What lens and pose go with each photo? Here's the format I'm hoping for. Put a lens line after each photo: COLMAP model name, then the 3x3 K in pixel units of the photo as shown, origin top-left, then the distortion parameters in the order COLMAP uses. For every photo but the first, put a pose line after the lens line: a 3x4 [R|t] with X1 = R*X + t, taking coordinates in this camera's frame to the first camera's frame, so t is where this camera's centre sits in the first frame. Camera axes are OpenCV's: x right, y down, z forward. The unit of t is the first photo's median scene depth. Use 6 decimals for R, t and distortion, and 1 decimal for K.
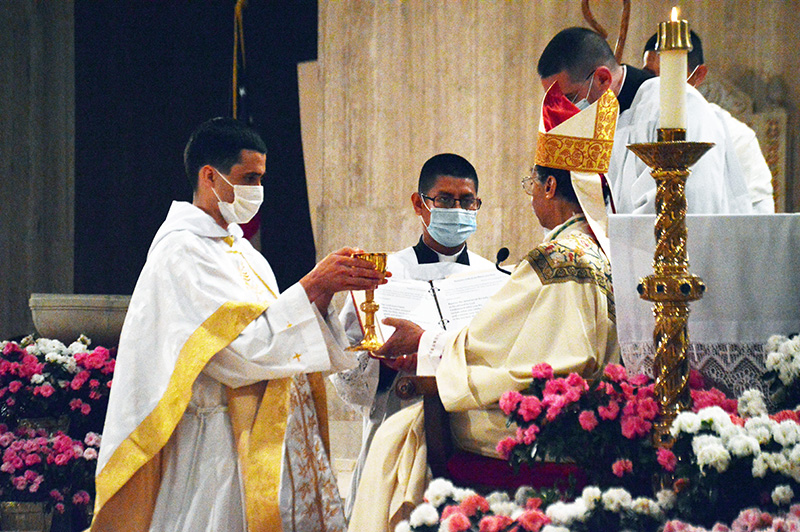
lens RADIAL K [[4491.1, 0, 384.9], [0, 4491.1, 280.4], [0, 0, 1]] dist [3.070005, 0.000000]
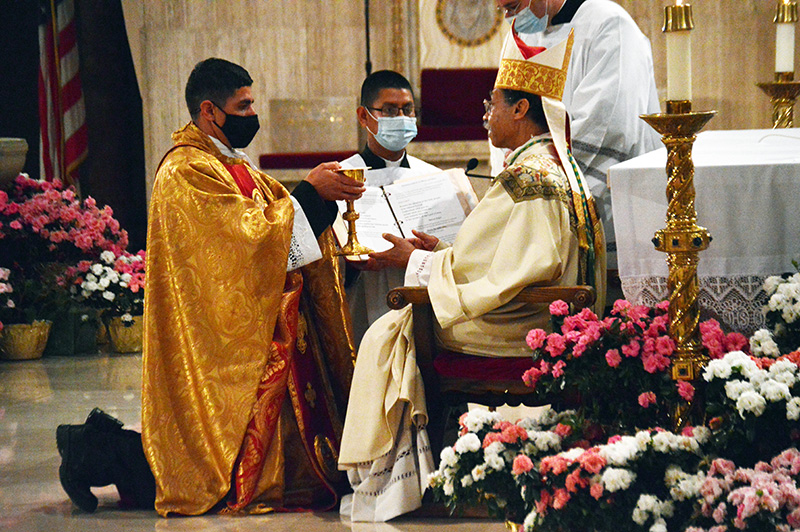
lens RADIAL K [[3841.8, 0, 387.7], [0, 3841.8, 293.0], [0, 0, 1]] dist [2.090319, 0.000000]
pose [[0.993838, -0.043811, 0.101821, -0.108903], [0.034303, 0.995044, 0.093326, -0.077472], [-0.105406, -0.089259, 0.990415, 0.035153]]
